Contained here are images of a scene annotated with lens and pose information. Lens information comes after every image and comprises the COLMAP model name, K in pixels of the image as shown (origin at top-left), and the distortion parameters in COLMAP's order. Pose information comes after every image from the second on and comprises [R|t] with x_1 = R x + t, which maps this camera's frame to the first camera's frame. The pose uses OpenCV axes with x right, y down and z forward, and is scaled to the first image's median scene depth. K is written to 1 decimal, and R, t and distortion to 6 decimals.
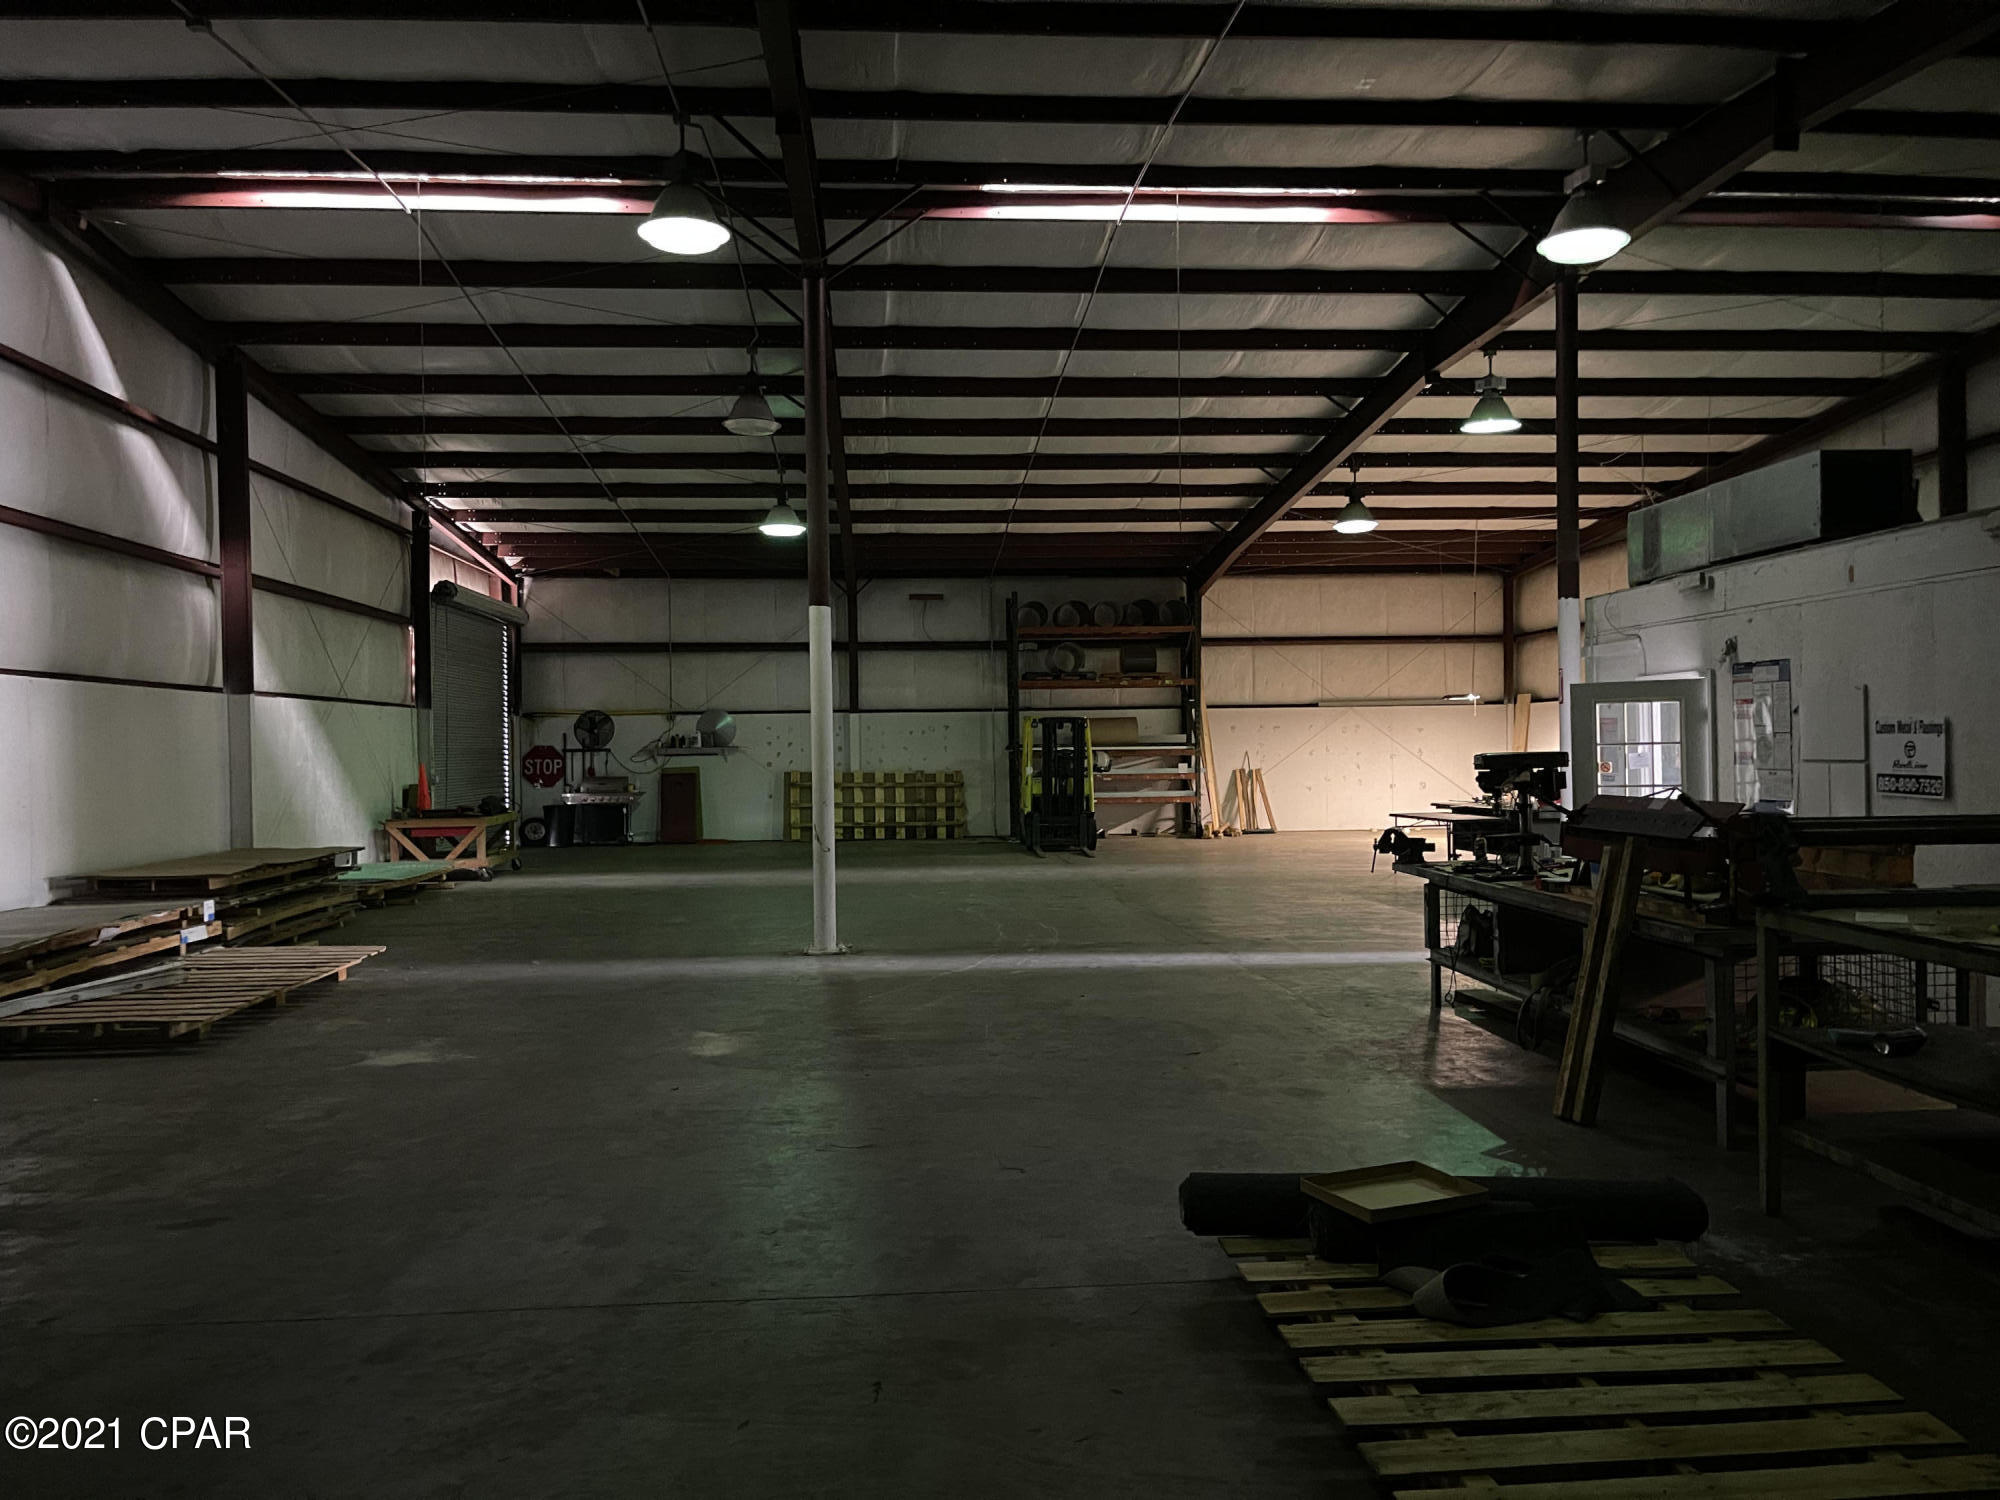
lens RADIAL K [[1534.1, 0, 1001.6], [0, 1534.1, 759.2], [0, 0, 1]] dist [0.076959, -0.064898]
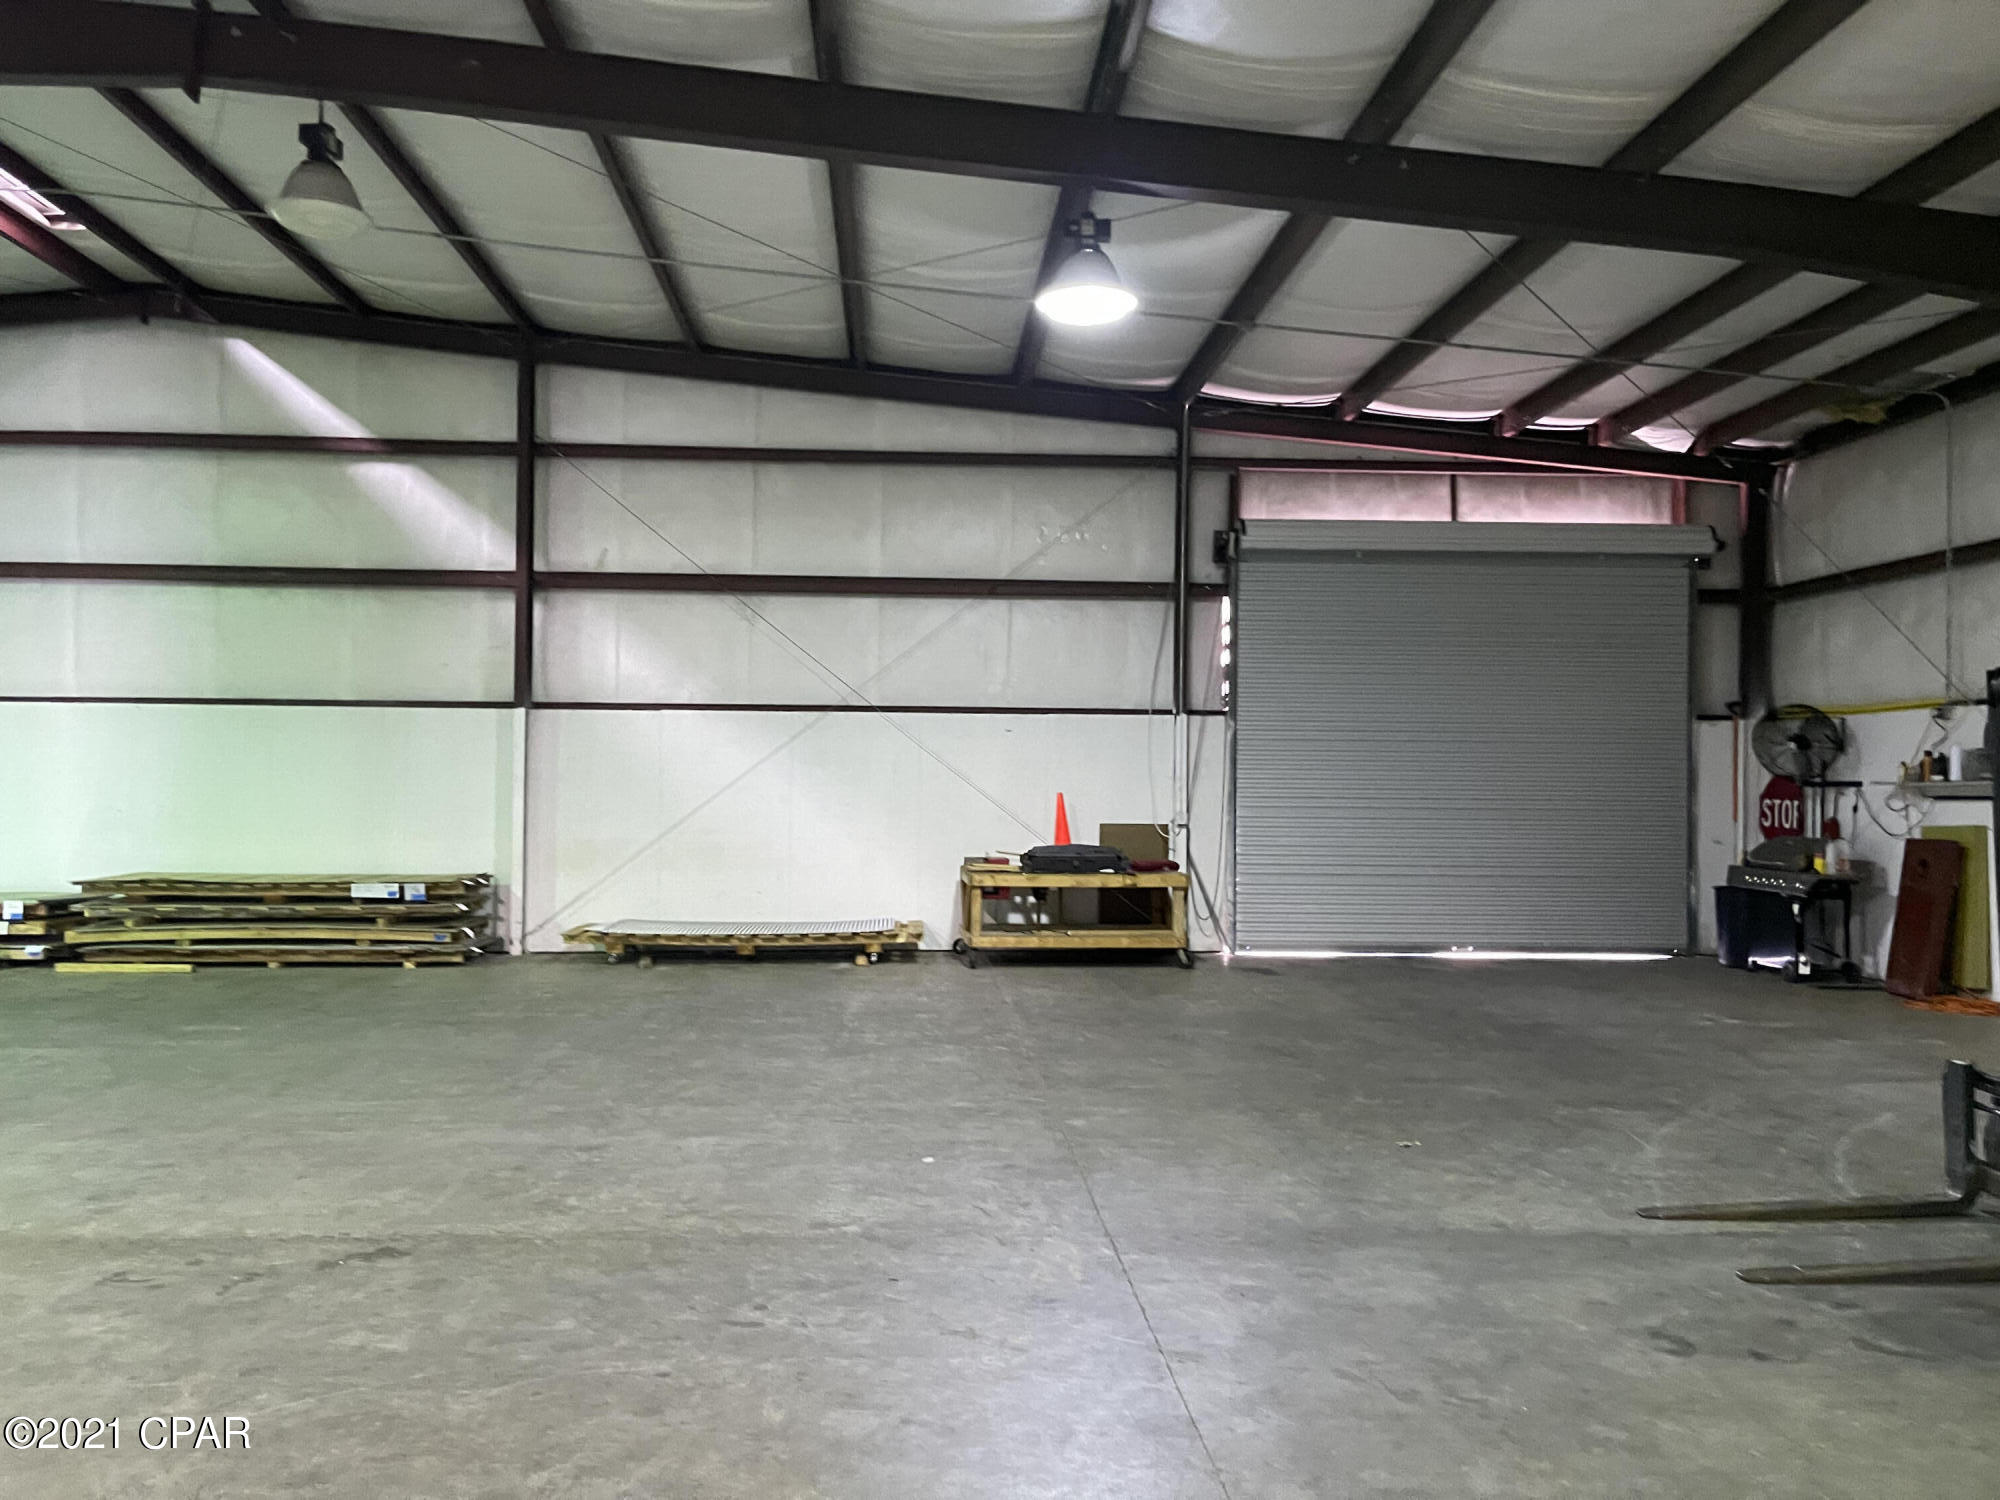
lens RADIAL K [[1534.1, 0, 1001.6], [0, 1534.1, 759.2], [0, 0, 1]] dist [0.076959, -0.064898]
pose [[-0.017847, 0.000558, -0.999841, 0.250931], [-0.012287, 0.999924, 0.000777, -0.011451], [0.999765, 0.012298, -0.017839, 0.771708]]
